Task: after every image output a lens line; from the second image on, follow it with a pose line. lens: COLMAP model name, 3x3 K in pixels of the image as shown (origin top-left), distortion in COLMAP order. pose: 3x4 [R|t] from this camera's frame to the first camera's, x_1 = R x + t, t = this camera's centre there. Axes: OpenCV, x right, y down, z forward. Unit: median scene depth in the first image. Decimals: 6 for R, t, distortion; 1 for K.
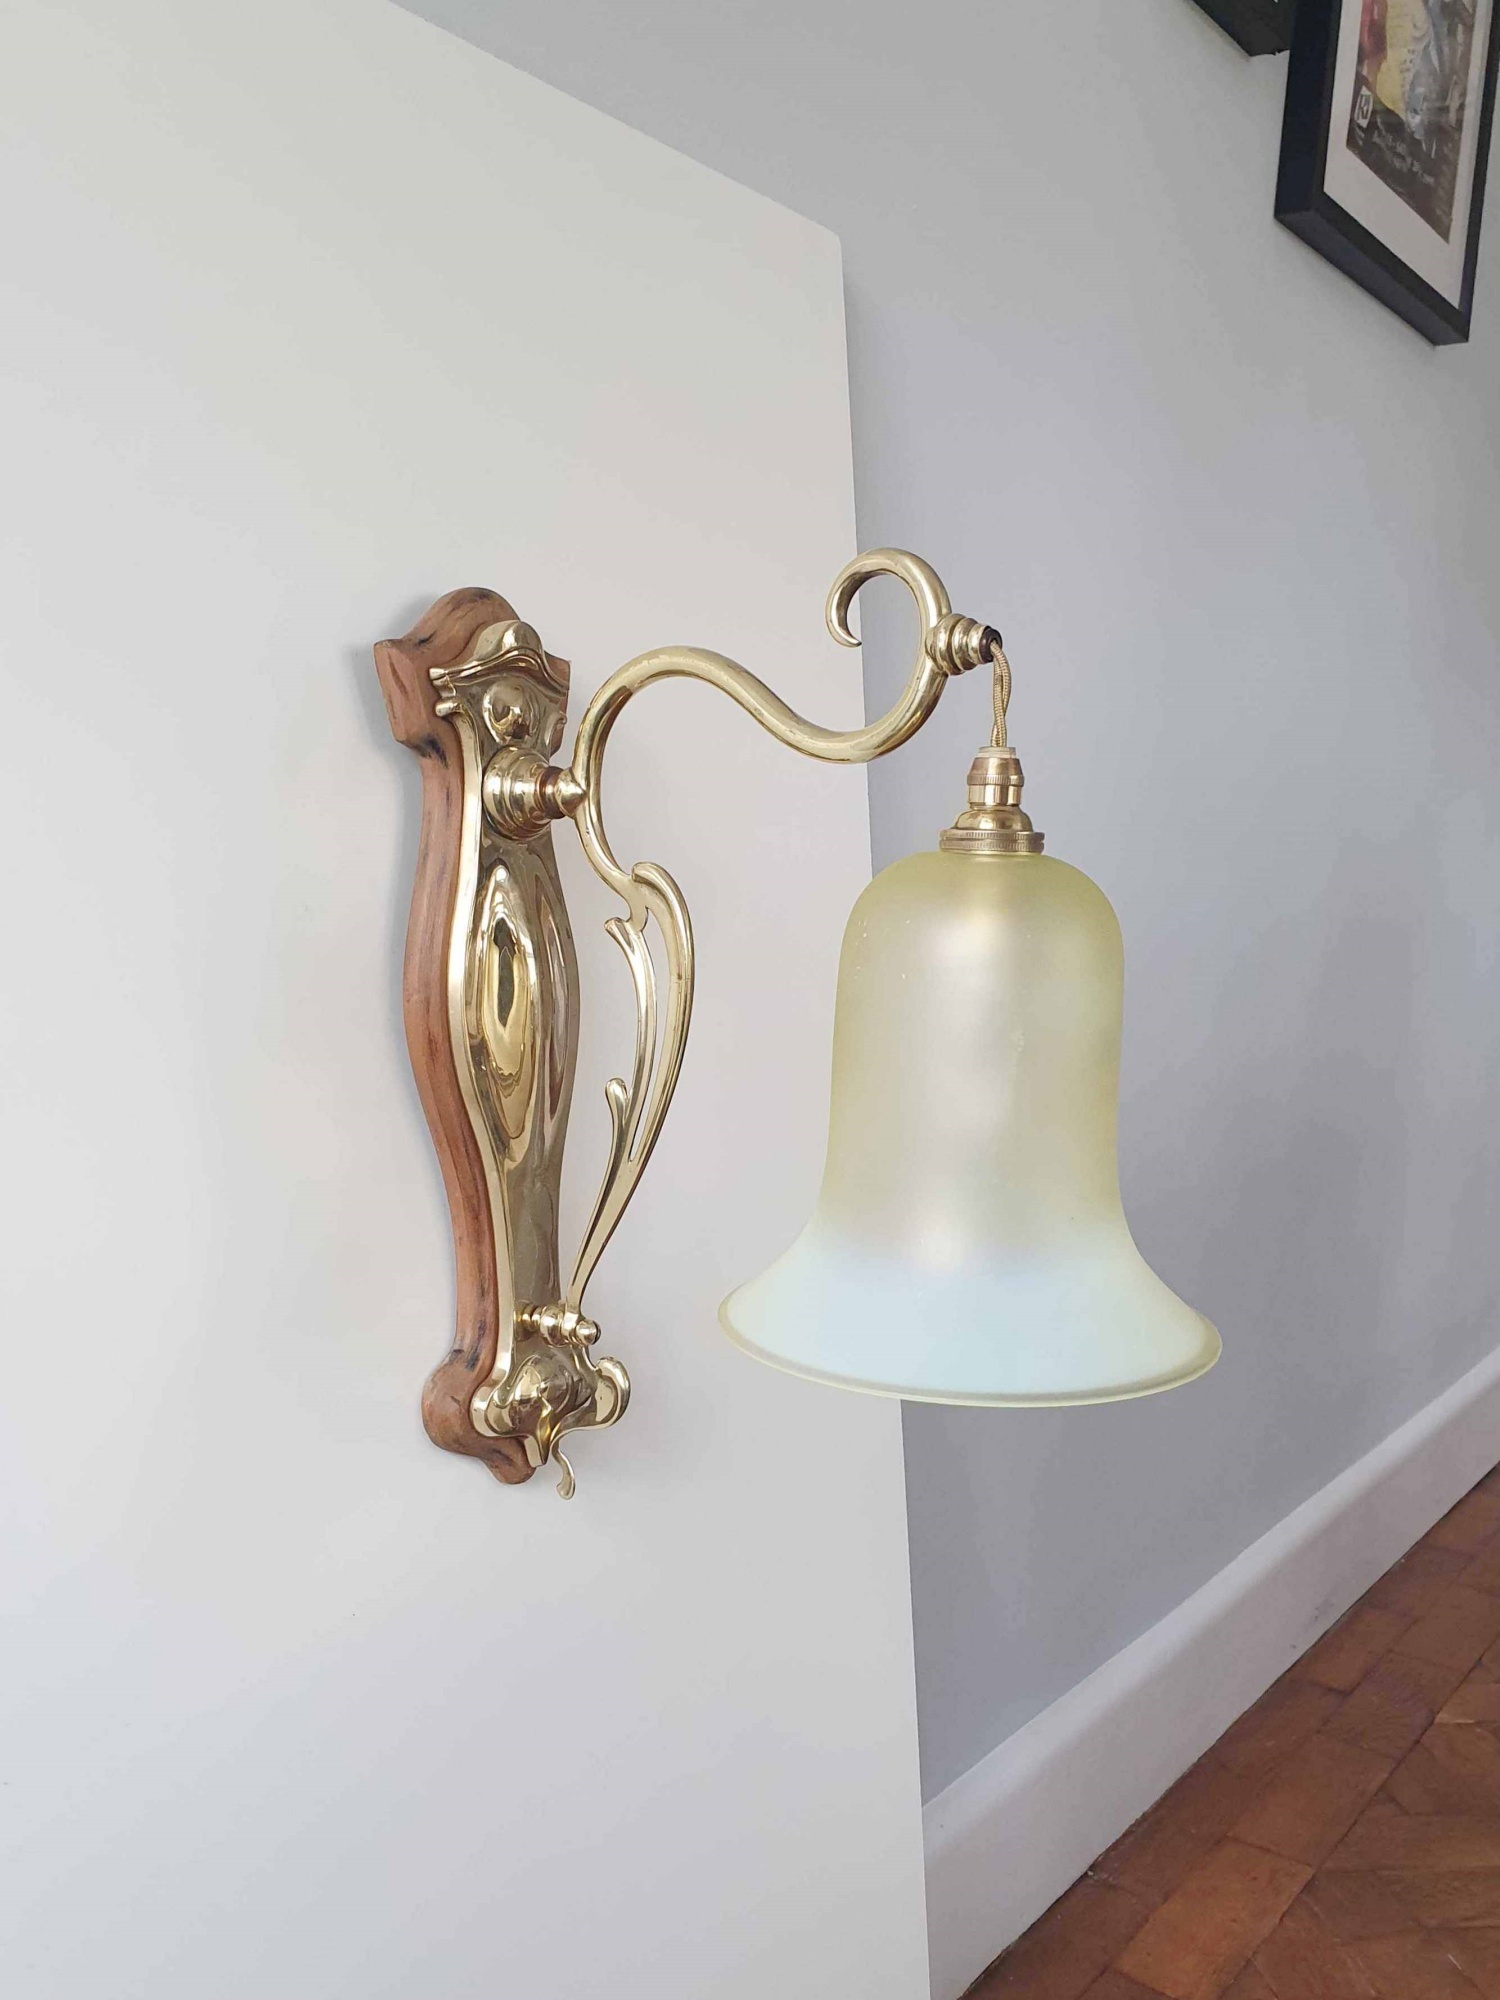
lens RADIAL K [[2039.6, 0, 785.7], [0, 2039.6, 1000.8], [0, 0, 1]] dist [0.317474, -1.611070]
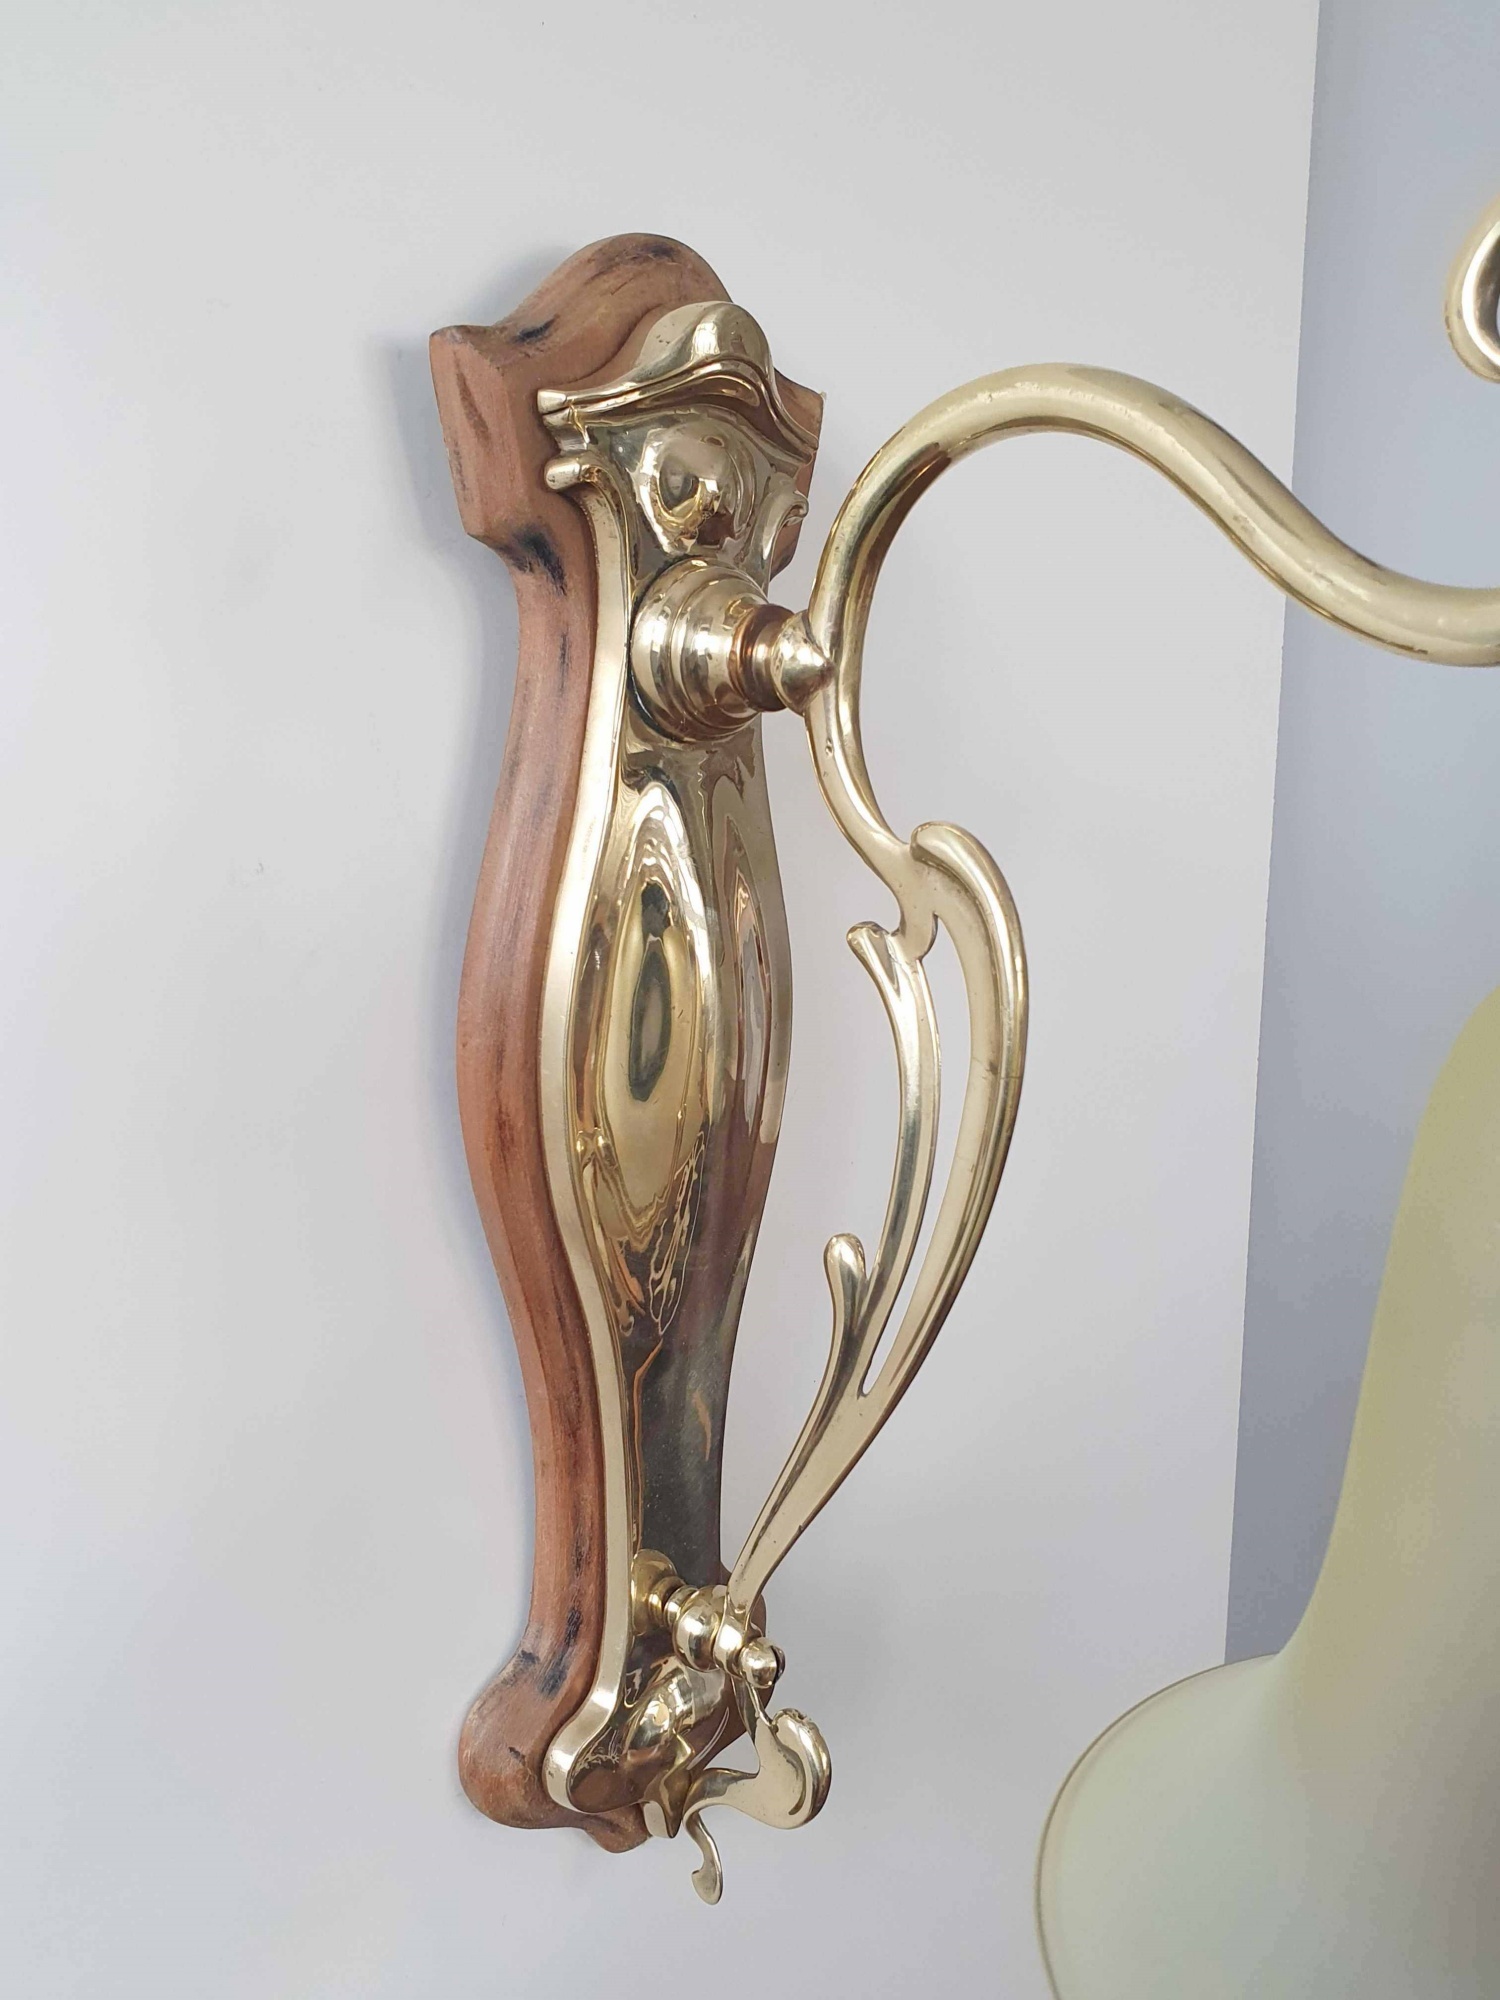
lens RADIAL K [[2039.6, 0, 785.7], [0, 2039.6, 1000.8], [0, 0, 1]] dist [0.317474, -1.611070]
pose [[0.990740, 0.085655, -0.105341, -0.048653], [-0.073924, 0.991108, 0.110636, -0.074077], [0.113881, -0.101824, 0.988263, 0.493740]]
